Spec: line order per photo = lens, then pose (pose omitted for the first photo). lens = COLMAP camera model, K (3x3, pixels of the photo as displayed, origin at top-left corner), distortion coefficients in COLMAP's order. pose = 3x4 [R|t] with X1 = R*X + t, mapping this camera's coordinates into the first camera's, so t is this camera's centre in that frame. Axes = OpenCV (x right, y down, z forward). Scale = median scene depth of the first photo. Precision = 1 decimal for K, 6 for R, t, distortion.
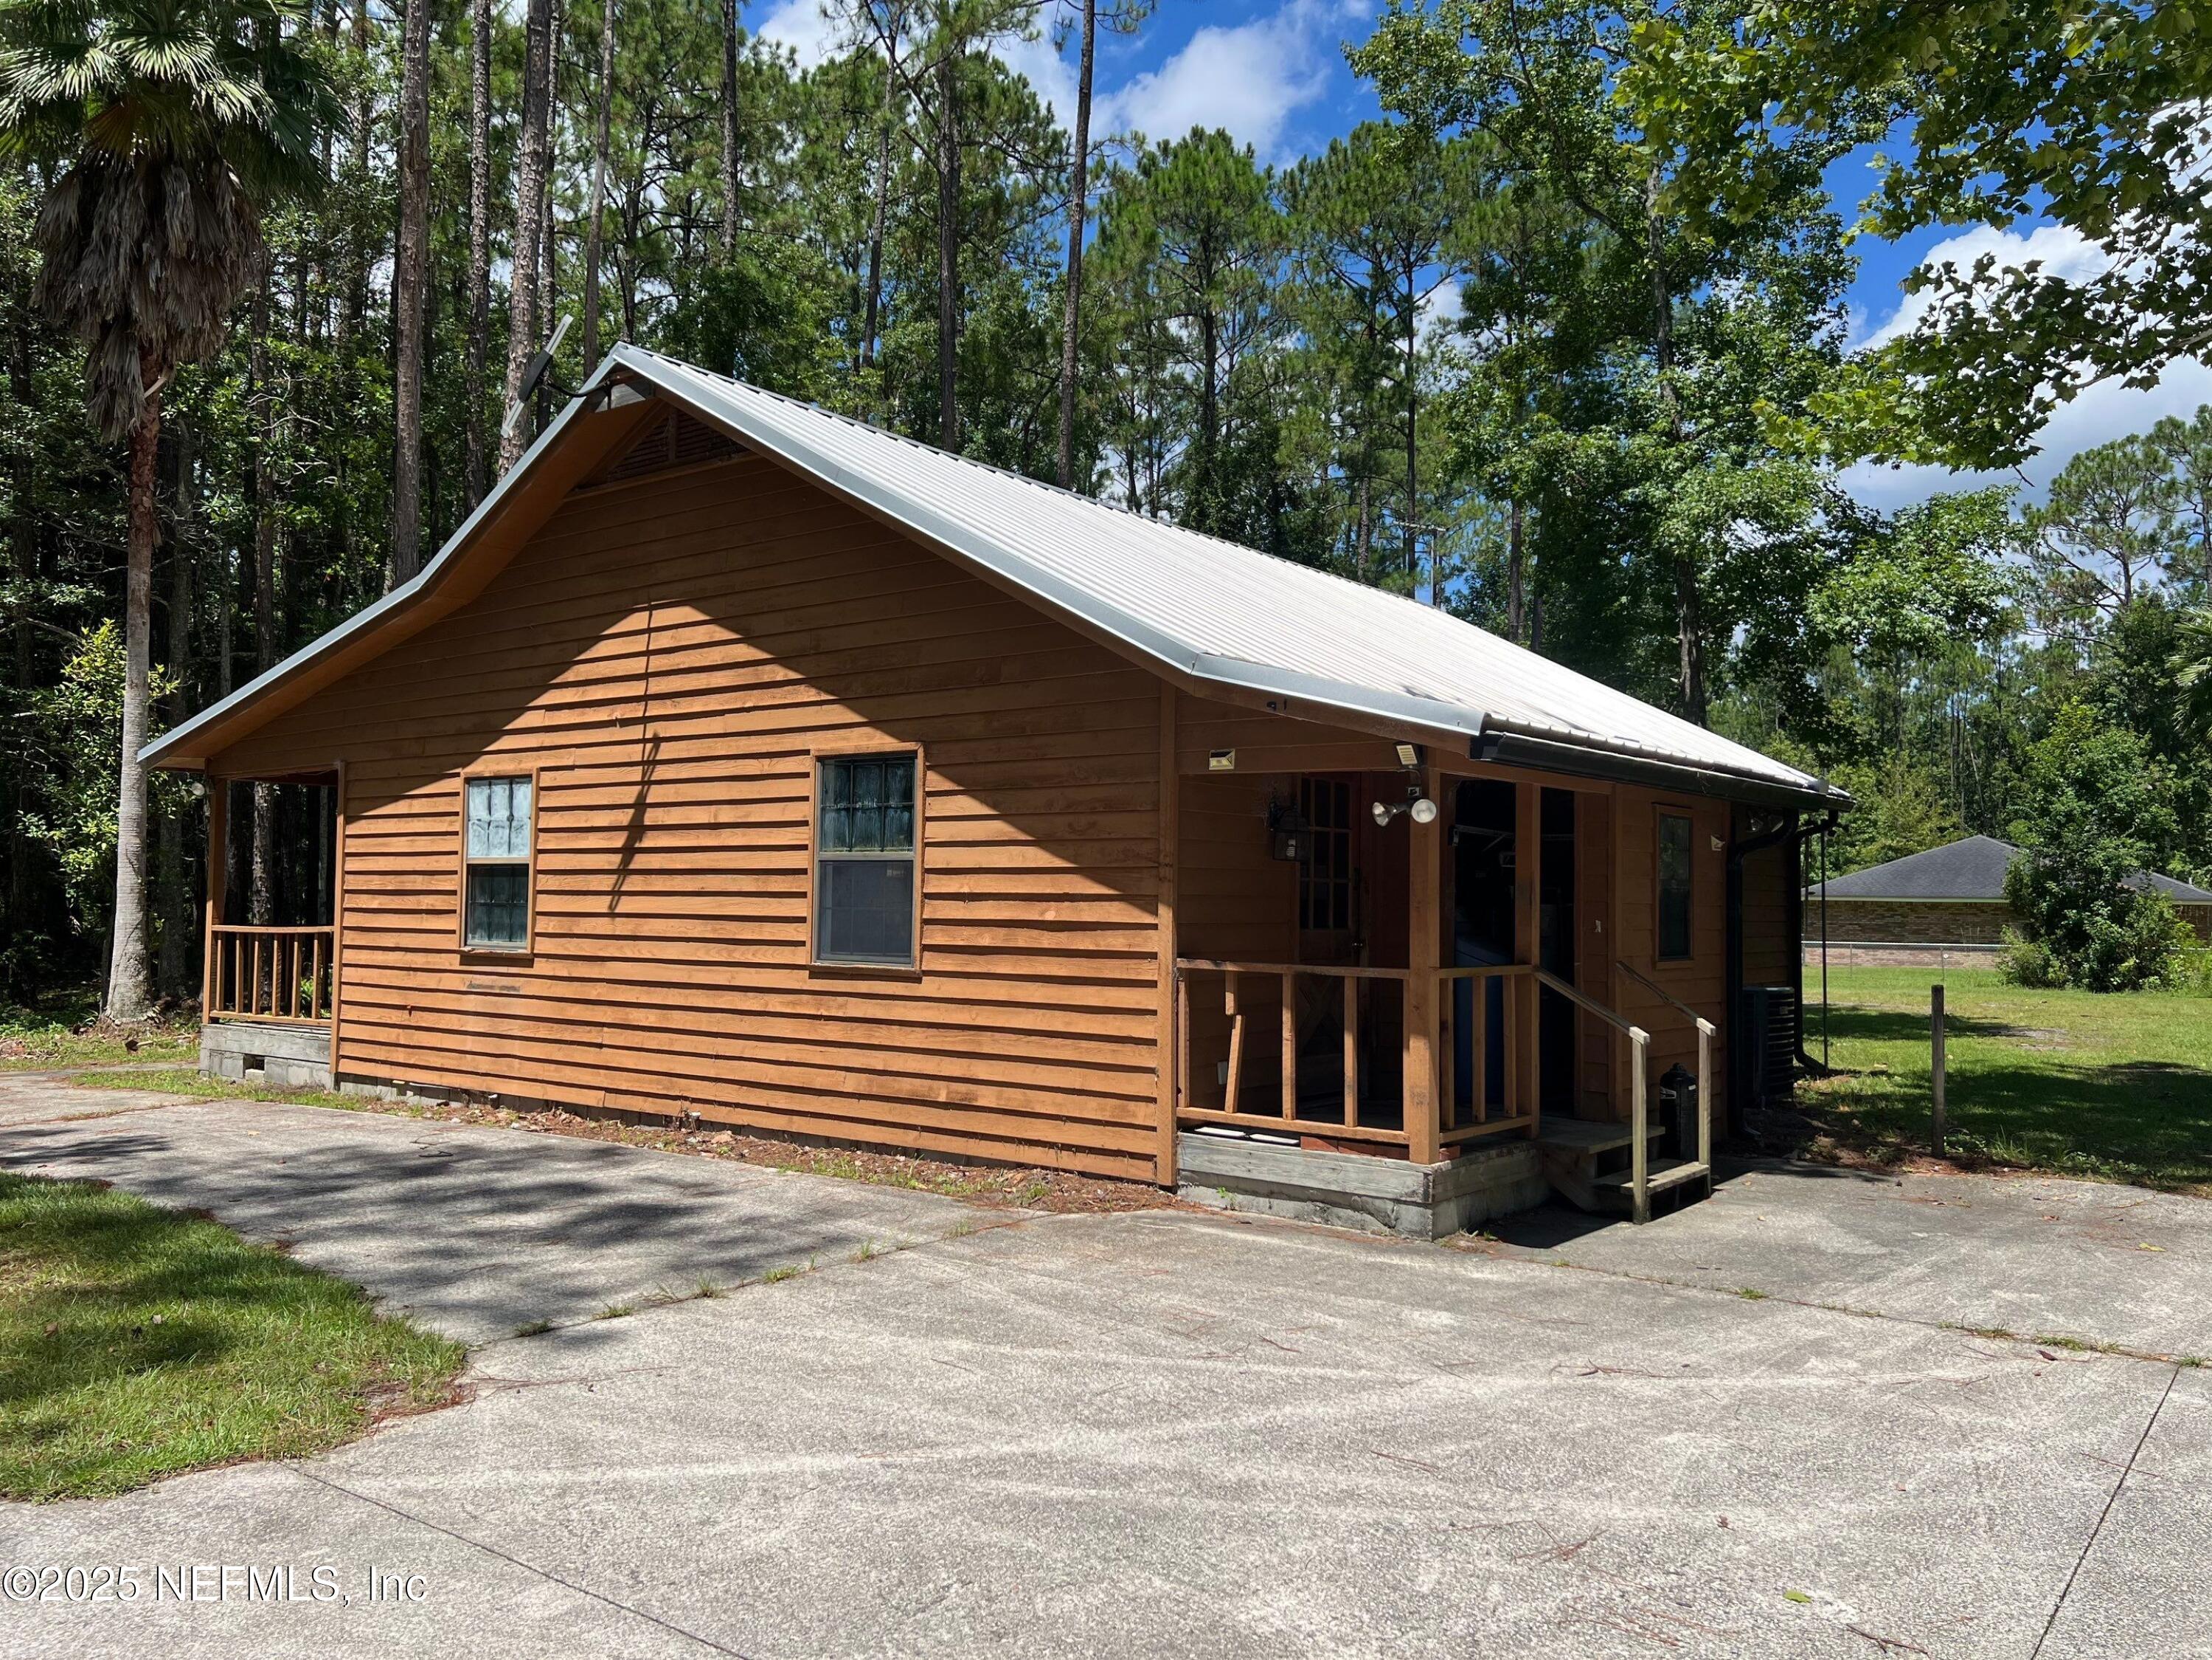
lens RADIAL K [[1671.1, 0, 1106.7], [0, 1671.1, 820.4], [0, 0, 1]] dist [0.059555, -0.068046]
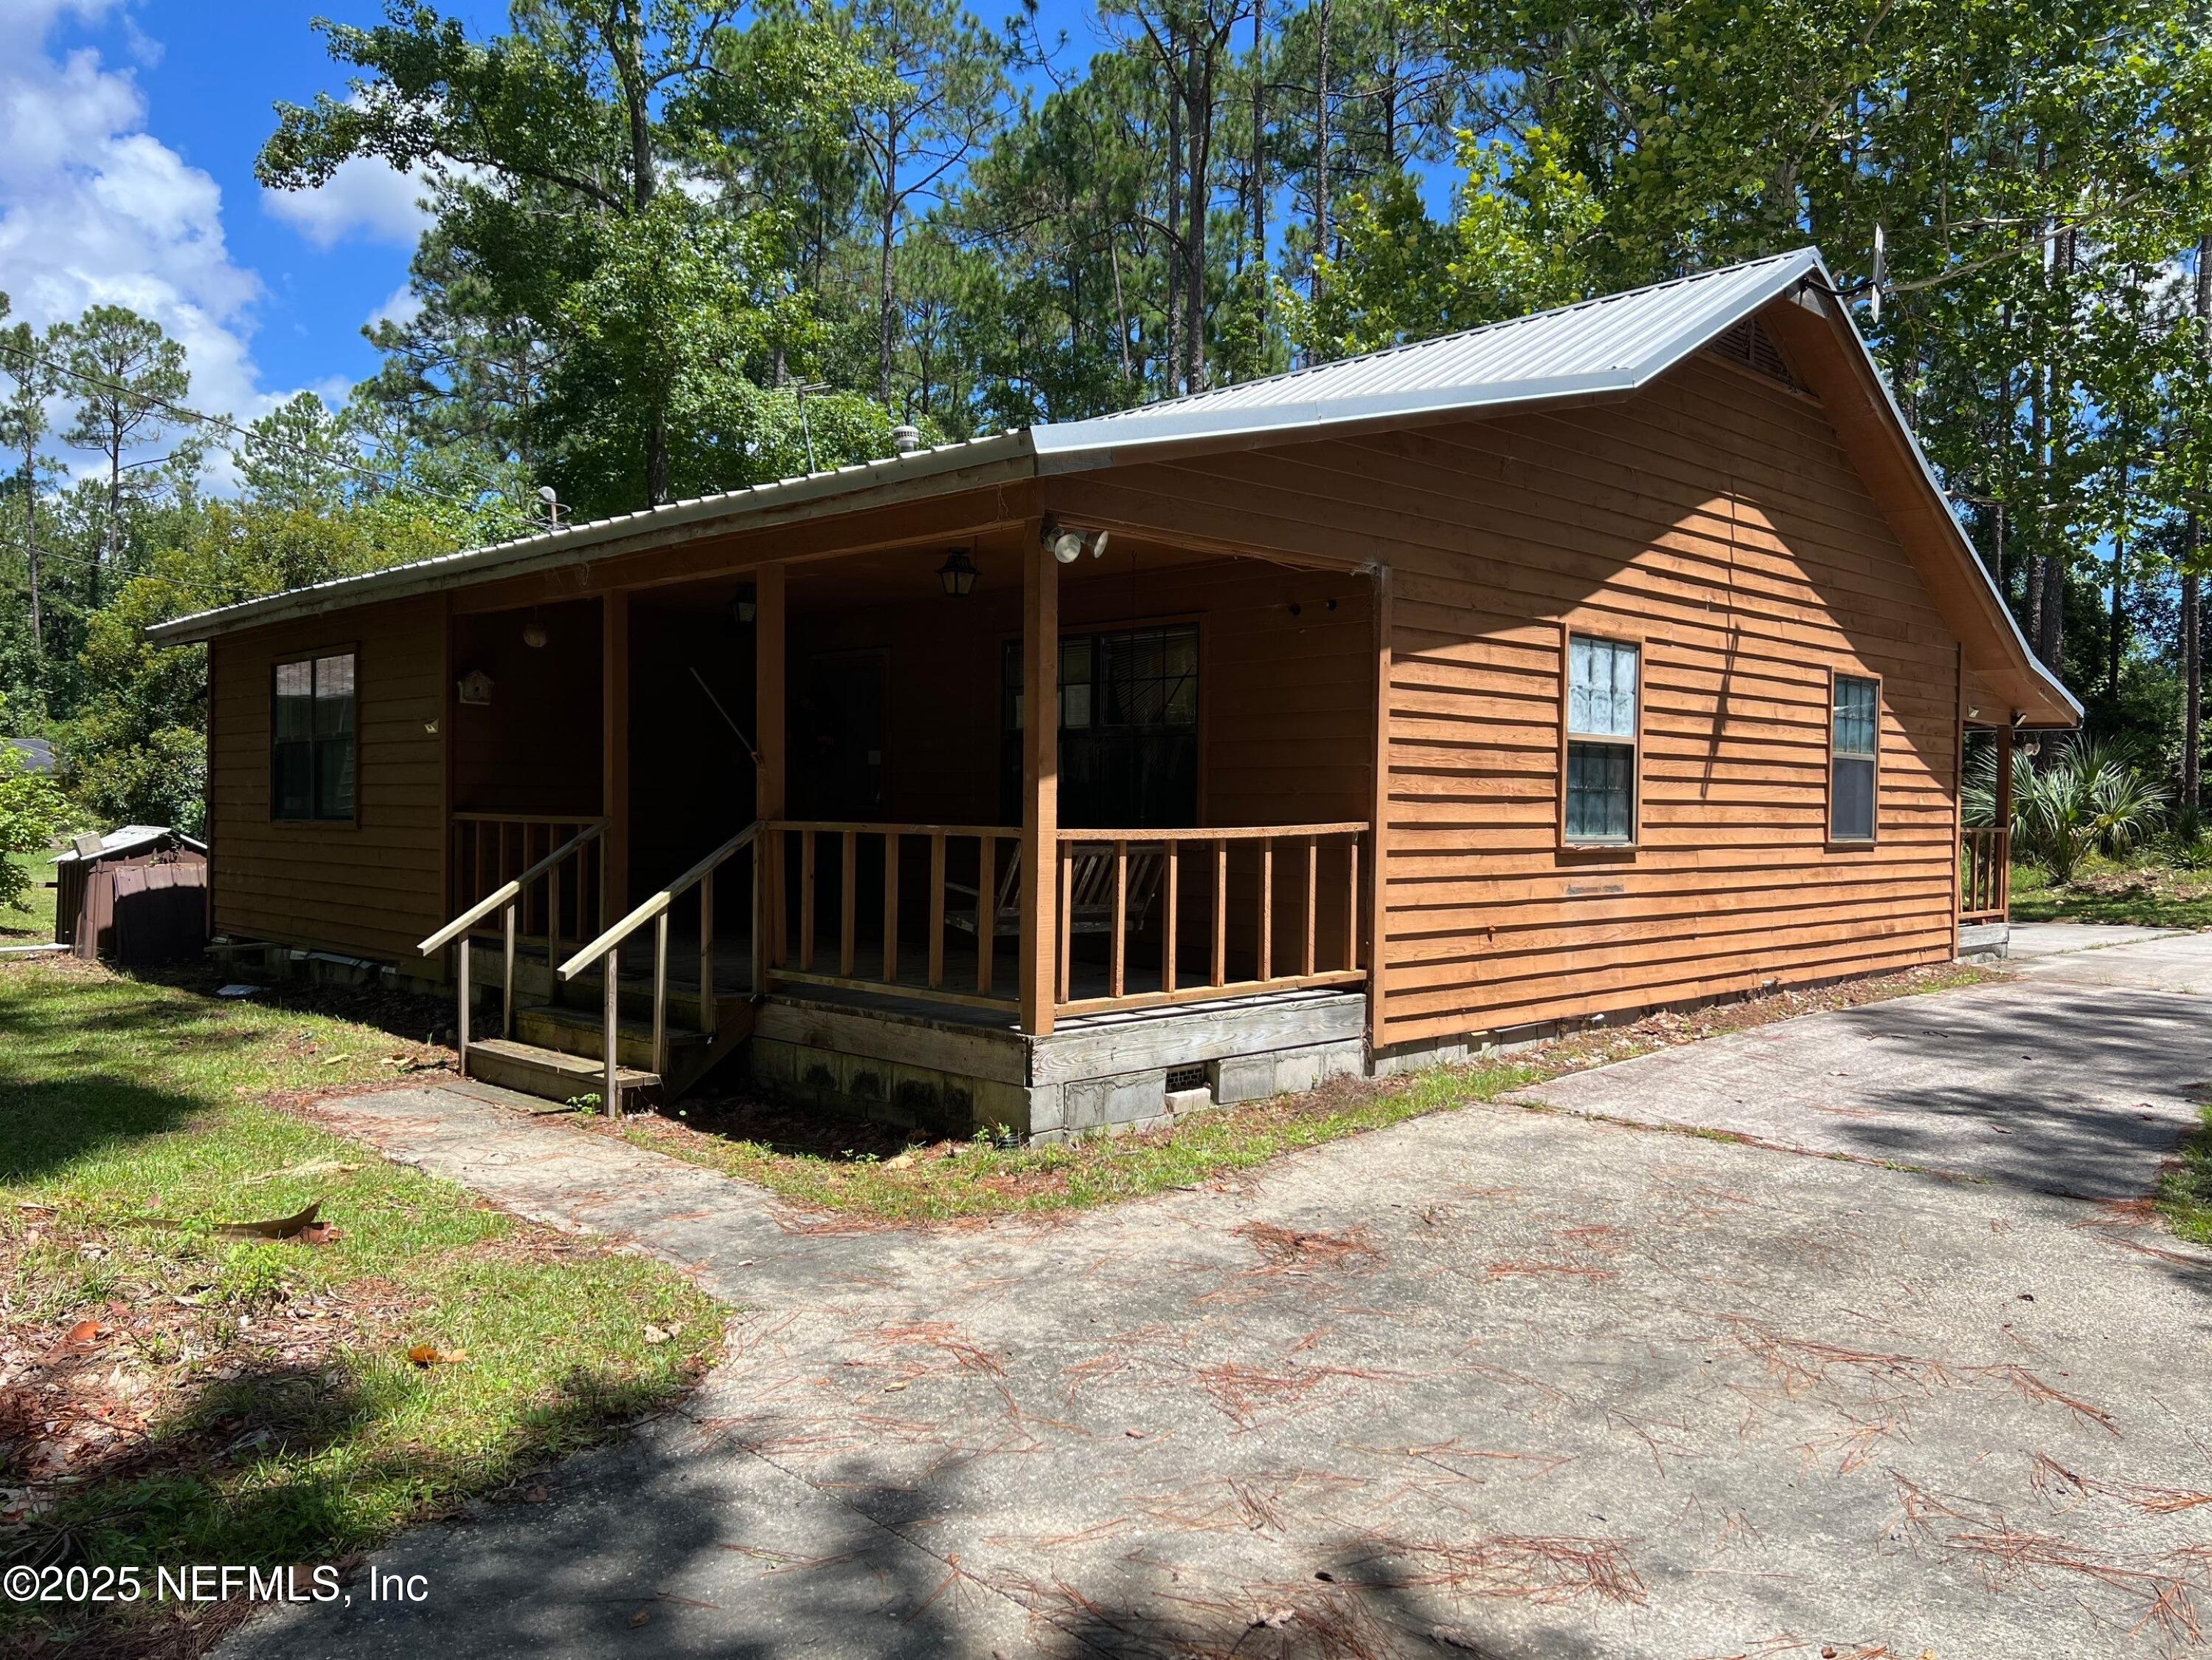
lens RADIAL K [[1671.1, 0, 1098.9], [0, 1671.1, 837.1], [0, 0, 1]] dist [0.059555, -0.068046]
pose [[0.130913, -0.020432, 0.991183, -1.241446], [-0.050468, 0.998354, 0.027245, 0.063614], [-0.990108, -0.053590, 0.129666, 1.152531]]
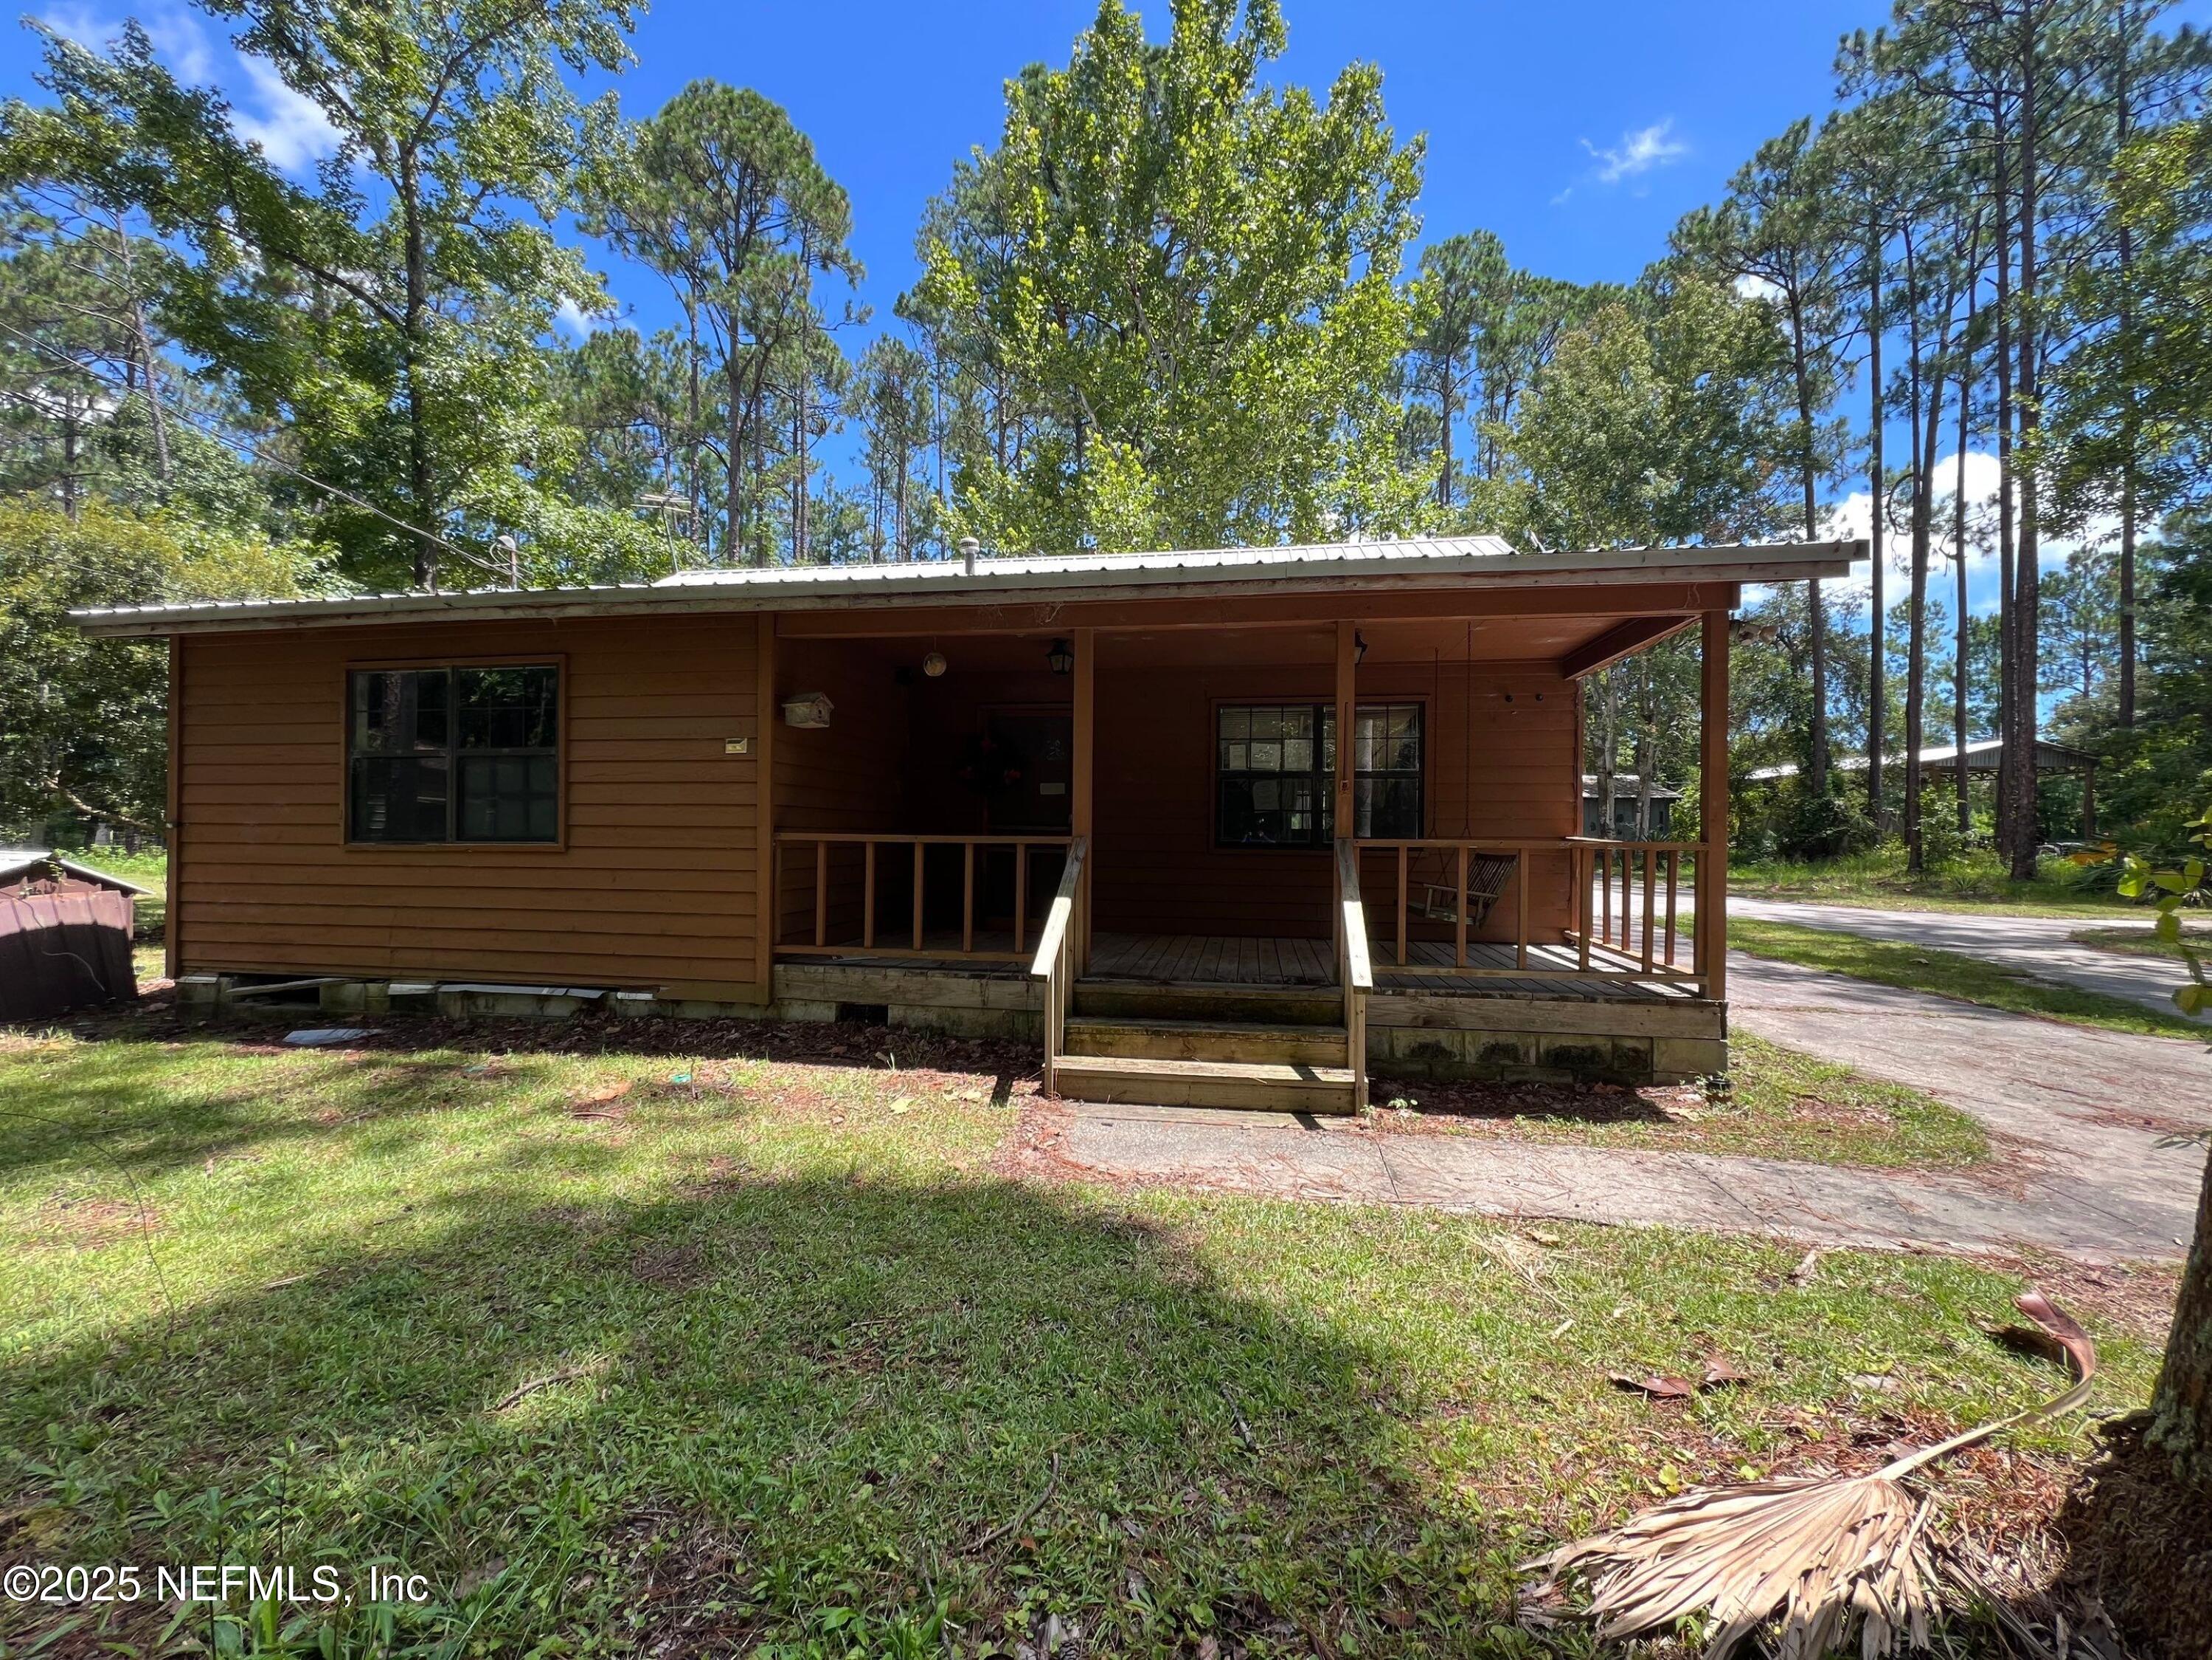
lens RADIAL K [[885.4, 0, 1104.6], [0, 885.4, 836.8], [0, 0, 1]] dist [-0.003024, 0.000352]
pose [[-0.484173, -0.011117, 0.874901, -0.884845], [-0.045634, 0.998879, -0.012562, 0.093381], [-0.873781, -0.046007, -0.484138, 1.700435]]
